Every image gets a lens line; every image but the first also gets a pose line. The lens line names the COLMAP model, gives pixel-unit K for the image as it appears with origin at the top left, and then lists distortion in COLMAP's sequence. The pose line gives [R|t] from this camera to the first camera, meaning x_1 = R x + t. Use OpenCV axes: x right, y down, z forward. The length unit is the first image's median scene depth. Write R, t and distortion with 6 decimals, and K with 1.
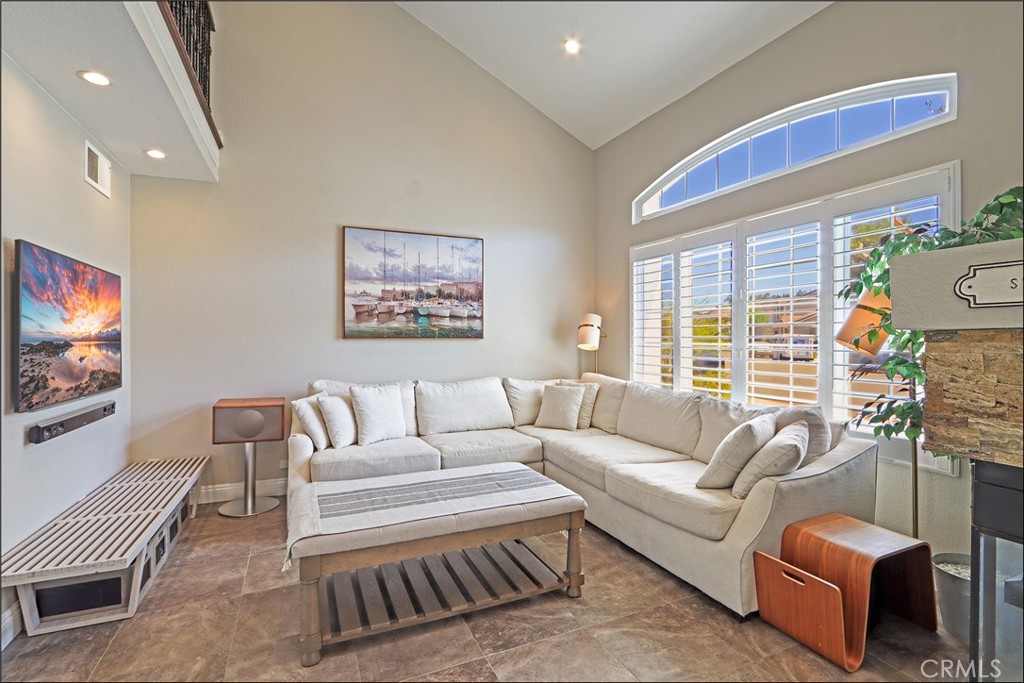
lens RADIAL K [[477.2, 0, 512.0], [0, 477.2, 341.5], [0, 0, 1]] dist [-0.016149, 0.000454]
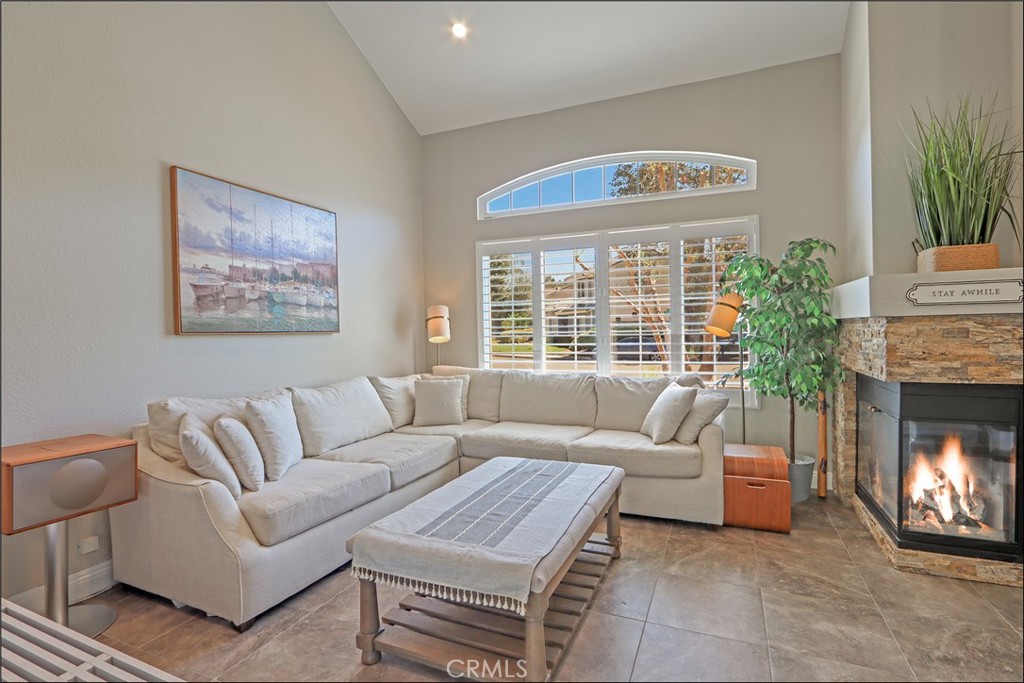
lens RADIAL K [[492.9, 0, 512.9], [0, 492.9, 339.8], [0, 0, 1]] dist [-0.013656, 0.000769]
pose [[0.739679, -0.026192, 0.672450, -0.453359], [0.022405, 0.999647, 0.014291, 0.001747], [-0.672587, 0.004495, 0.740005, 0.169860]]
